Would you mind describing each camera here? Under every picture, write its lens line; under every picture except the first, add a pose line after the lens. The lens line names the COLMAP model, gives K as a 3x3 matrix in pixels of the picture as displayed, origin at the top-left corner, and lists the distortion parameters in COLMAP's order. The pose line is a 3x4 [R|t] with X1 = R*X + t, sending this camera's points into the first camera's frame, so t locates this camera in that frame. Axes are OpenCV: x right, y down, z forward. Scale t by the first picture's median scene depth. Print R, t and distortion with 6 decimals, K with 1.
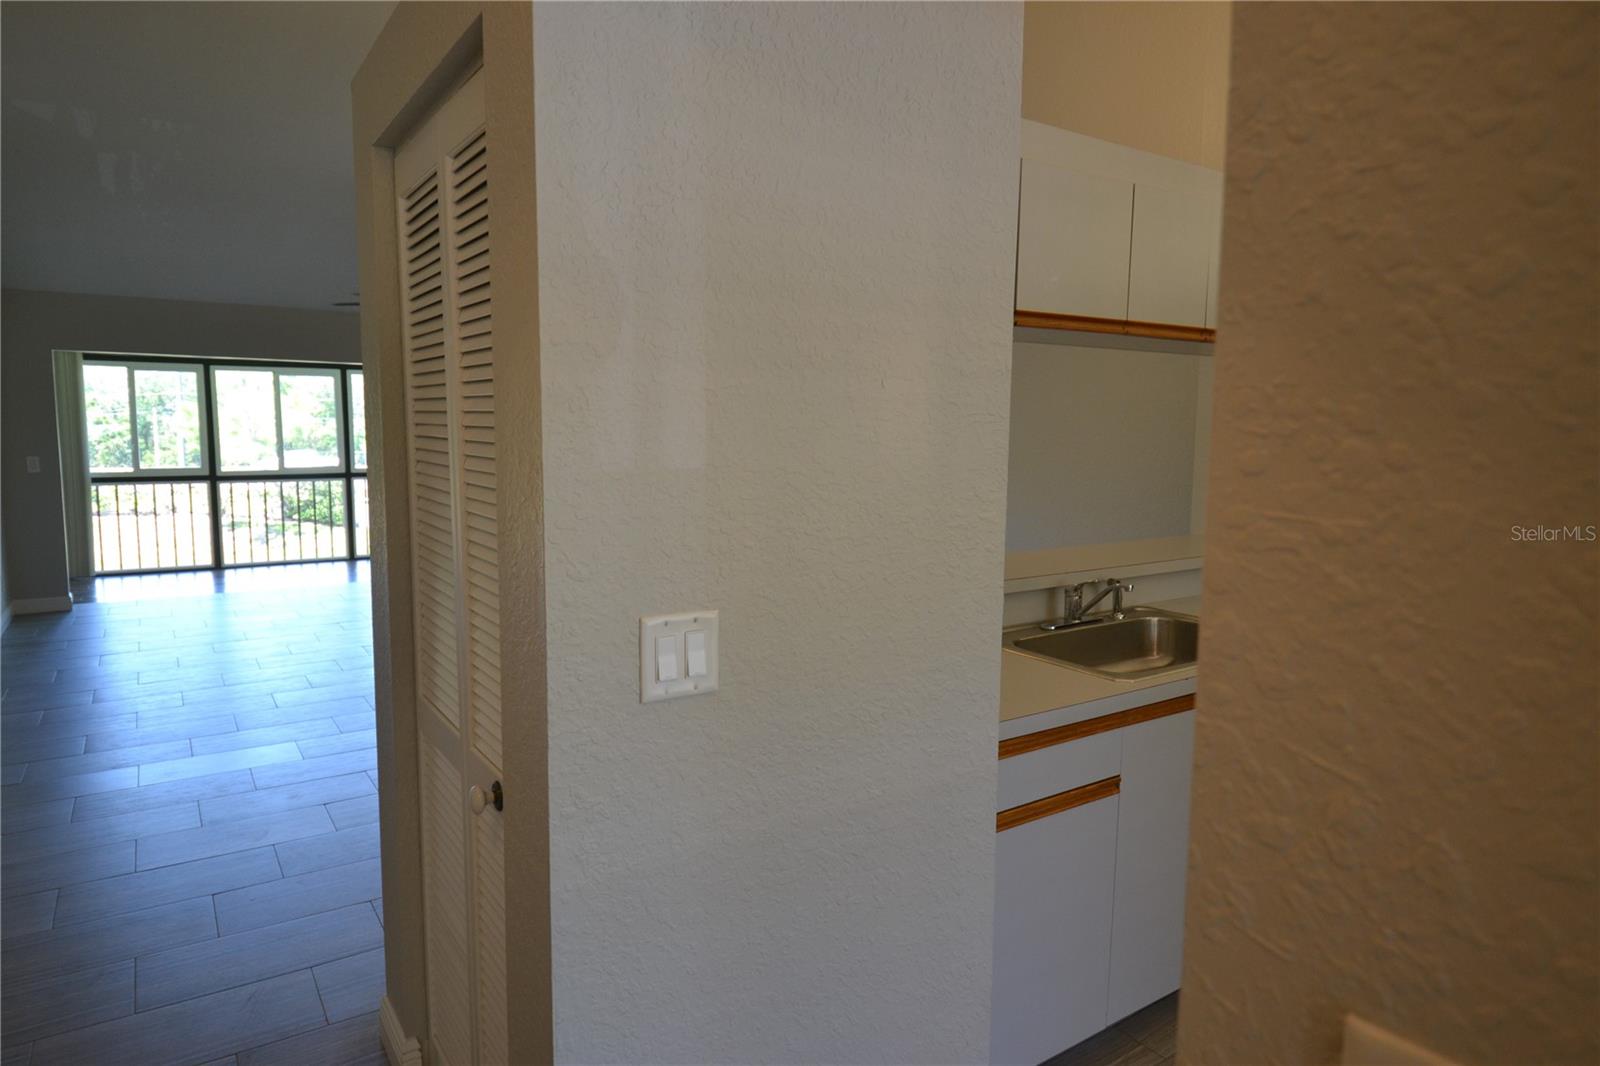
lens RADIAL K [[941.2, 0, 797.0], [0, 941.2, 525.7], [0, 0, 1]] dist [0.042991, -0.054931]
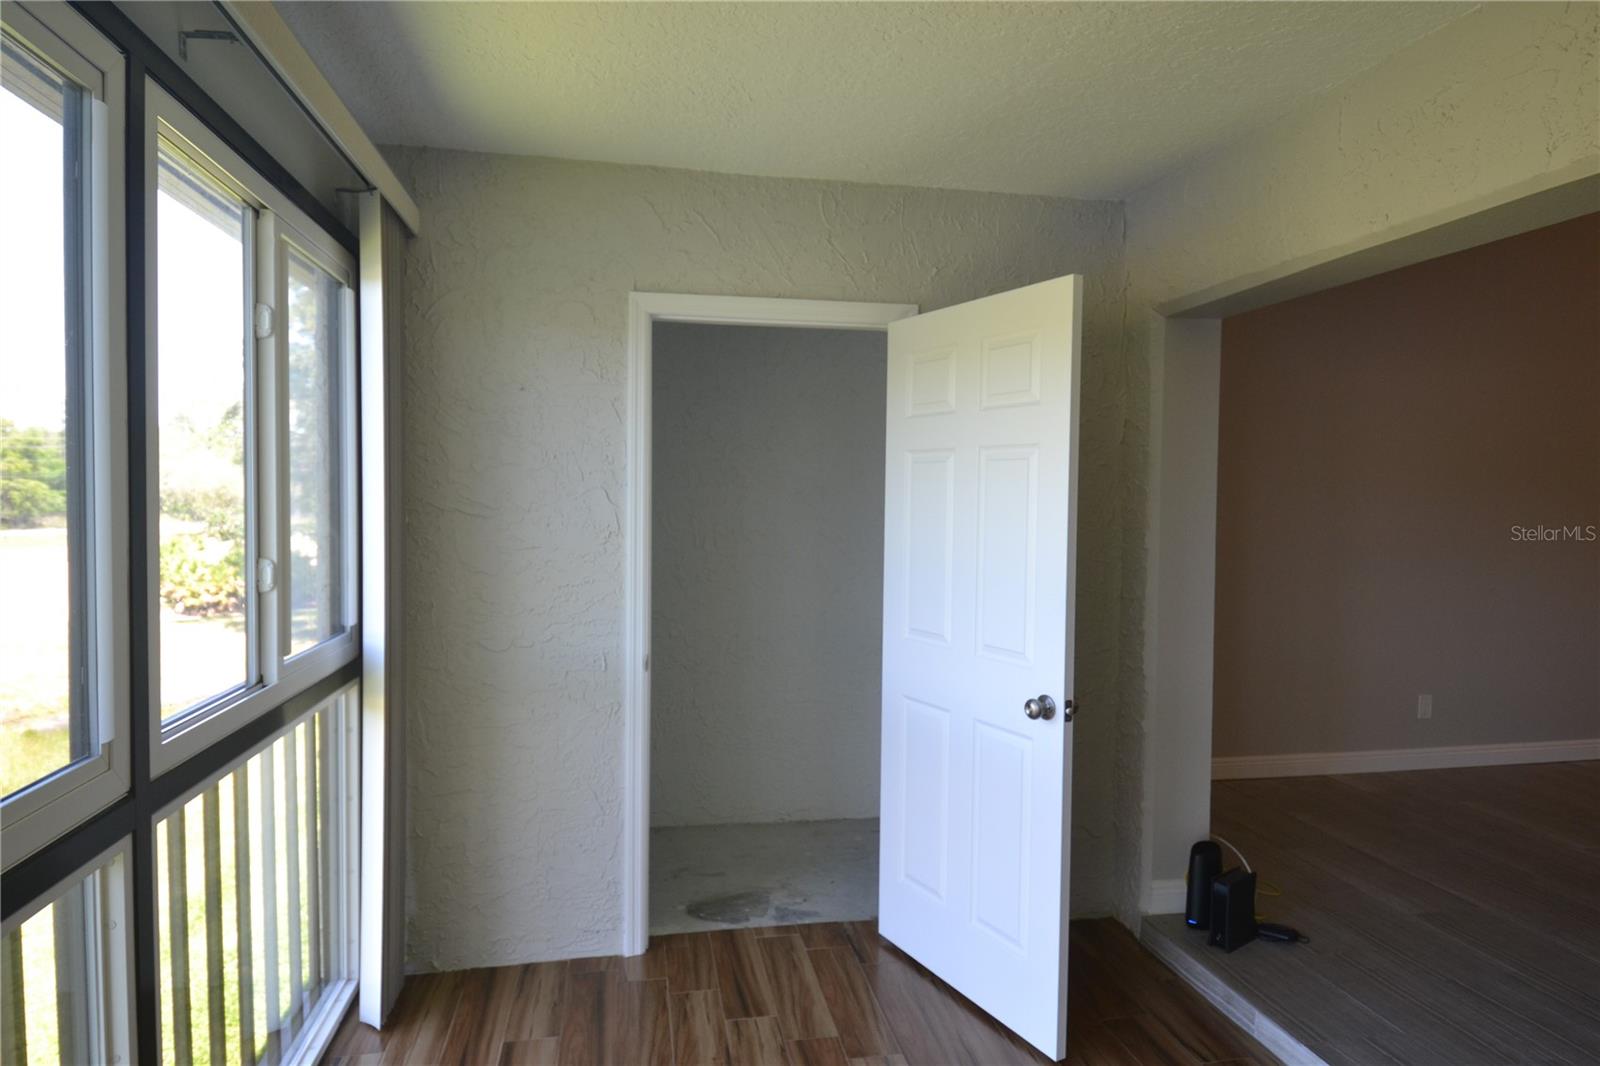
lens RADIAL K [[941.2, 0, 797.0], [0, 941.2, 525.7], [0, 0, 1]] dist [0.042991, -0.054931]
pose [[0.411017, -0.034623, 0.910970, -0.614302], [0.089258, 0.996006, -0.002417, -0.094501], [-0.907247, 0.082305, 0.412466, 0.934164]]
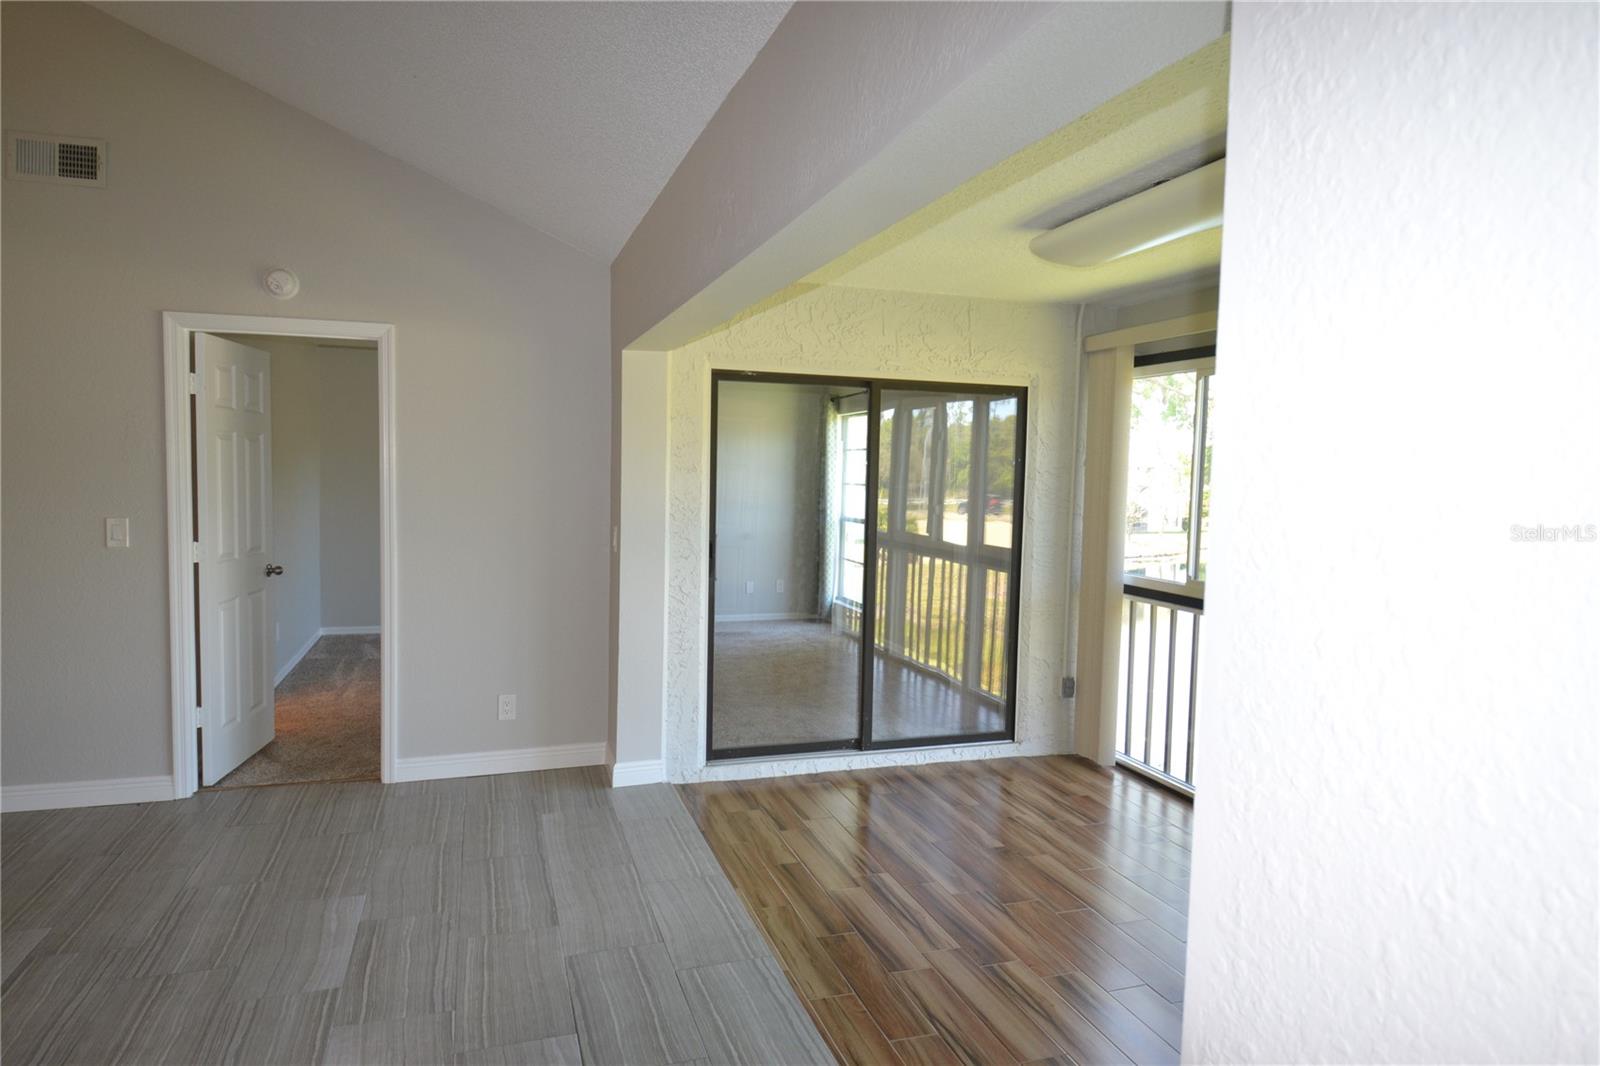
lens RADIAL K [[959.0, 0, 796.8], [0, 959.0, 518.7], [0, 0, 1]] dist [0.043929, -0.042574]
pose [[-0.269336, 0.035547, -0.962390, -0.165132], [-0.124085, 0.989708, 0.071282, -0.098466], [0.955019, 0.138617, -0.262153, 0.920431]]
